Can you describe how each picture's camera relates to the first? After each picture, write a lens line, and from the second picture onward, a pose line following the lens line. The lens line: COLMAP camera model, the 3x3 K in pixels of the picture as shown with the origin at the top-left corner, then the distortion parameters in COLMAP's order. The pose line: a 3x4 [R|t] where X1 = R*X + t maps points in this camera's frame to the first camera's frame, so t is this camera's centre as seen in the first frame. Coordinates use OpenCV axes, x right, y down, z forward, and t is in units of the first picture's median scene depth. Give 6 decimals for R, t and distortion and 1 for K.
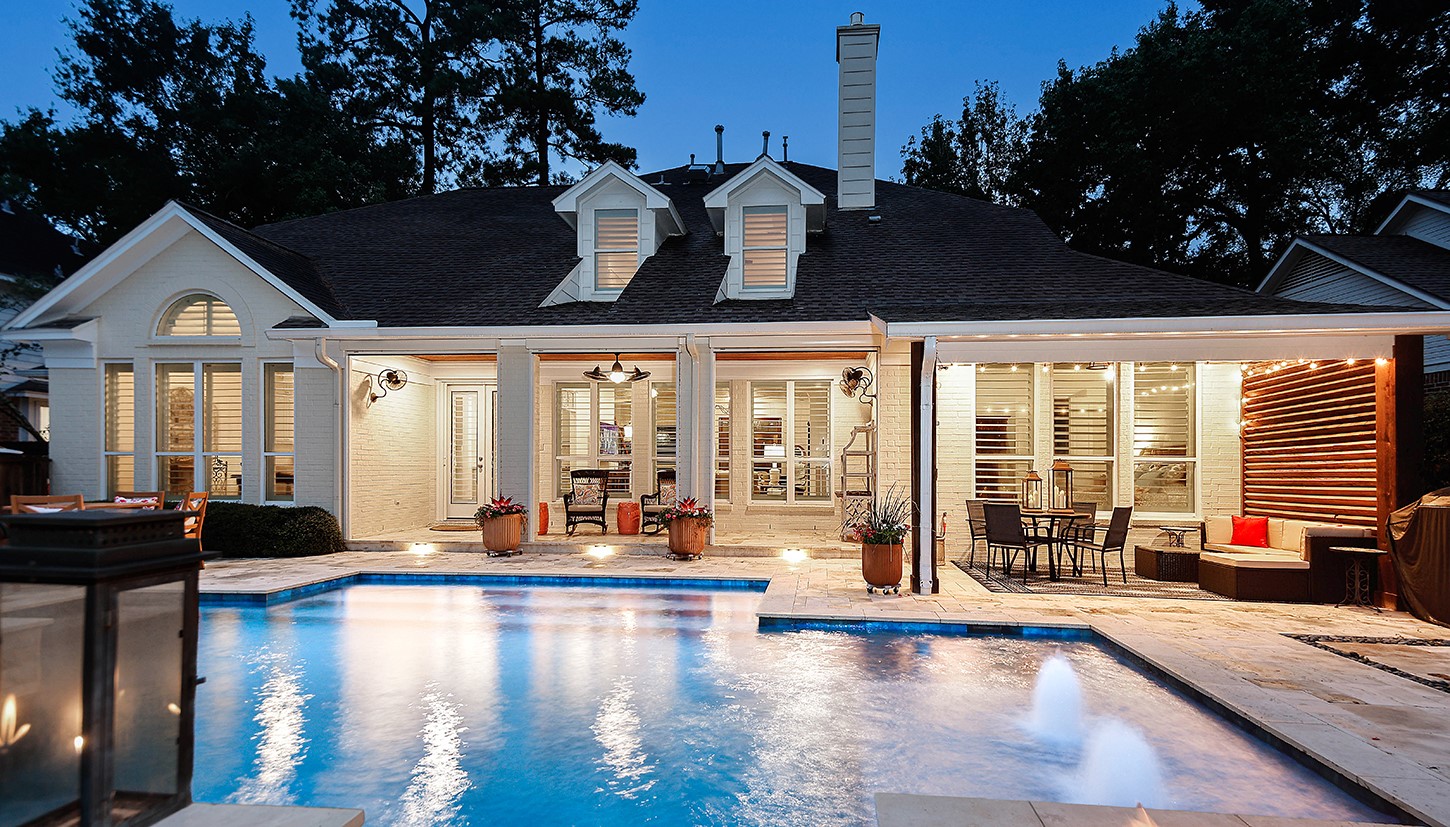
lens RADIAL K [[841.4, 0, 727.0], [0, 841.4, 462.2], [0, 0, 1]] dist [0.072724, -0.039872]
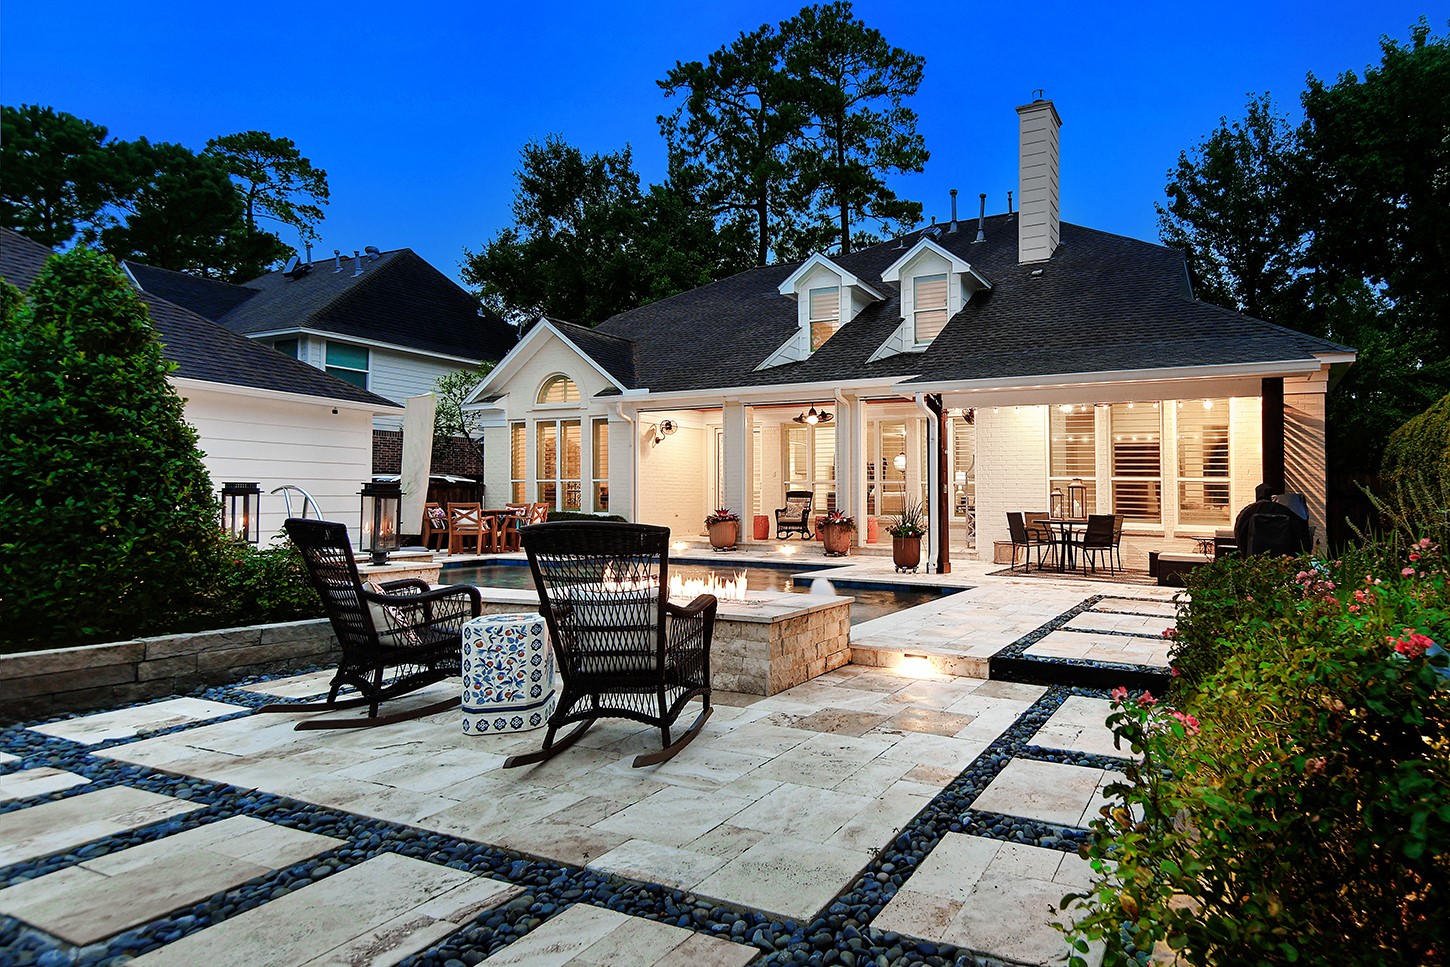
lens RADIAL K [[826.5, 0, 725.0], [0, 826.5, 483.5], [0, 0, 1]] dist [0.061203, 0.000059]
pose [[0.909938, -0.004955, -0.414715, 0.261523], [0.001952, 0.999969, -0.007665, 0.007301], [0.414740, 0.006165, 0.909919, -0.211247]]
